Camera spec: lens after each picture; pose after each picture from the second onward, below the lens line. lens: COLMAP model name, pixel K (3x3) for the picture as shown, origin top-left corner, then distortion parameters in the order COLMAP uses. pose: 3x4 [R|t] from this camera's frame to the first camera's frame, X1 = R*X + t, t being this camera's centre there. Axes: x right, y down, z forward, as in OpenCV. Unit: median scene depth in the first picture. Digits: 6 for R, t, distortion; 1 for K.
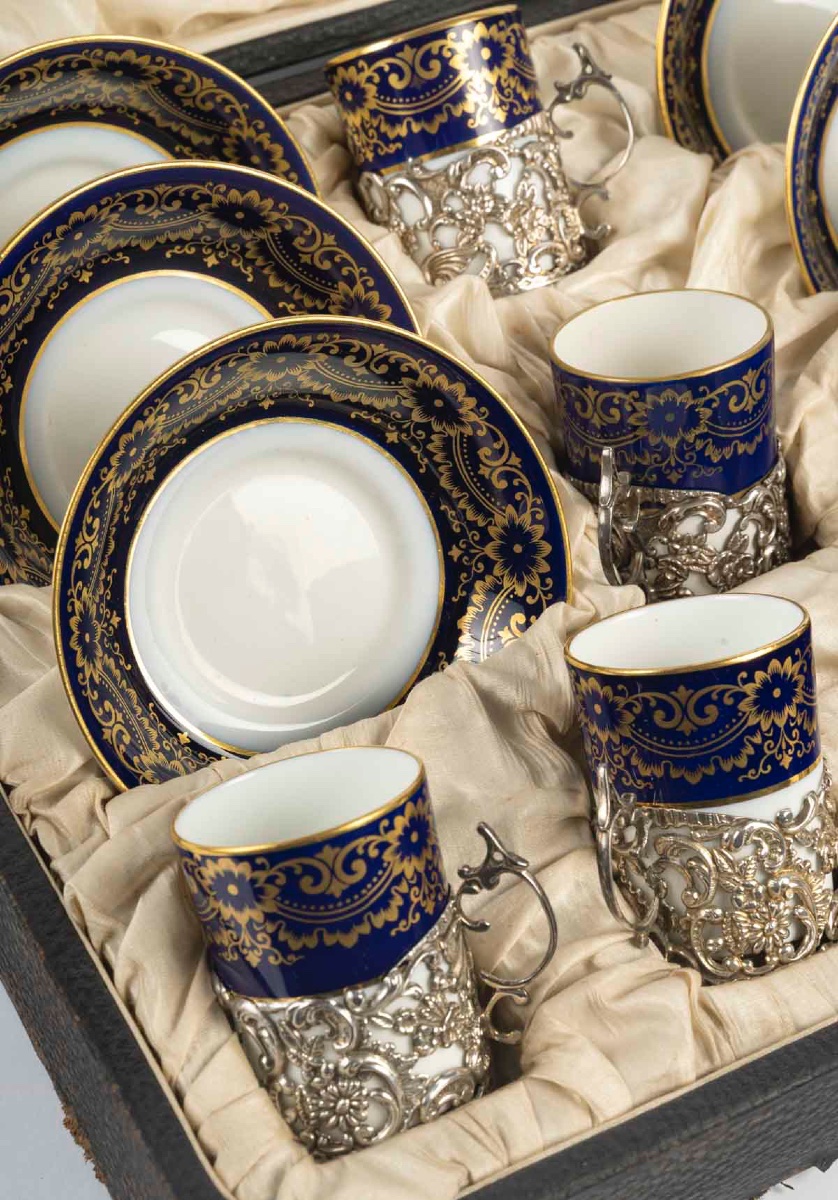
lens RADIAL K [[2640.4, 0, 419.9], [0, 2640.4, 609.3], [0, 0, 1]] dist [0.078911, 0.000000]
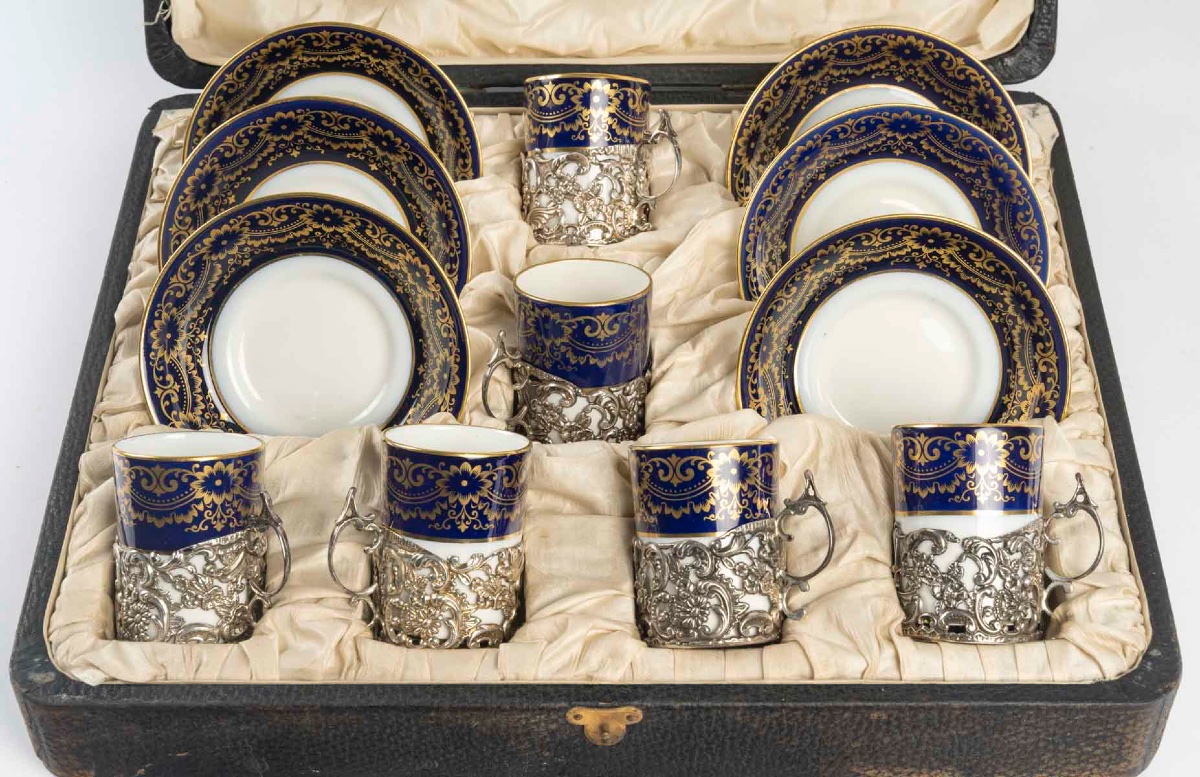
lens RADIAL K [[1988.9, 0, 603.8], [0, 1988.9, 379.9], [0, 0, 1]] dist [0.070405, 0.000000]
pose [[0.871484, 0.300320, -0.387716, 0.581190], [-0.331993, 0.943152, -0.015679, -0.032970], [0.360966, 0.142383, 0.921646, -0.094892]]
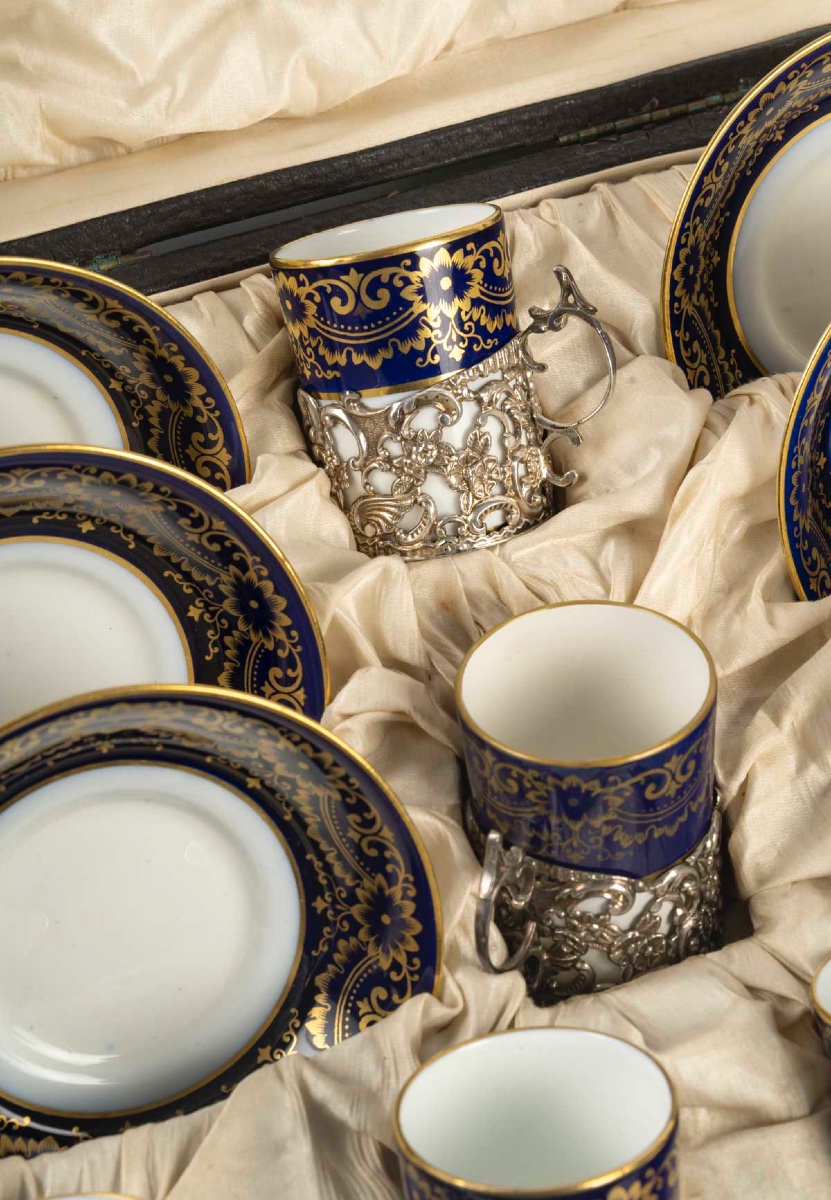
lens RADIAL K [[2640.4, 0, 405.2], [0, 2640.4, 550.7], [0, 0, 1]] dist [0.078911, 0.000000]
pose [[0.989741, 0.118795, -0.079379, 0.095277], [-0.105825, 0.982802, 0.151333, -0.267232], [0.095992, -0.141380, 0.985290, 0.151182]]
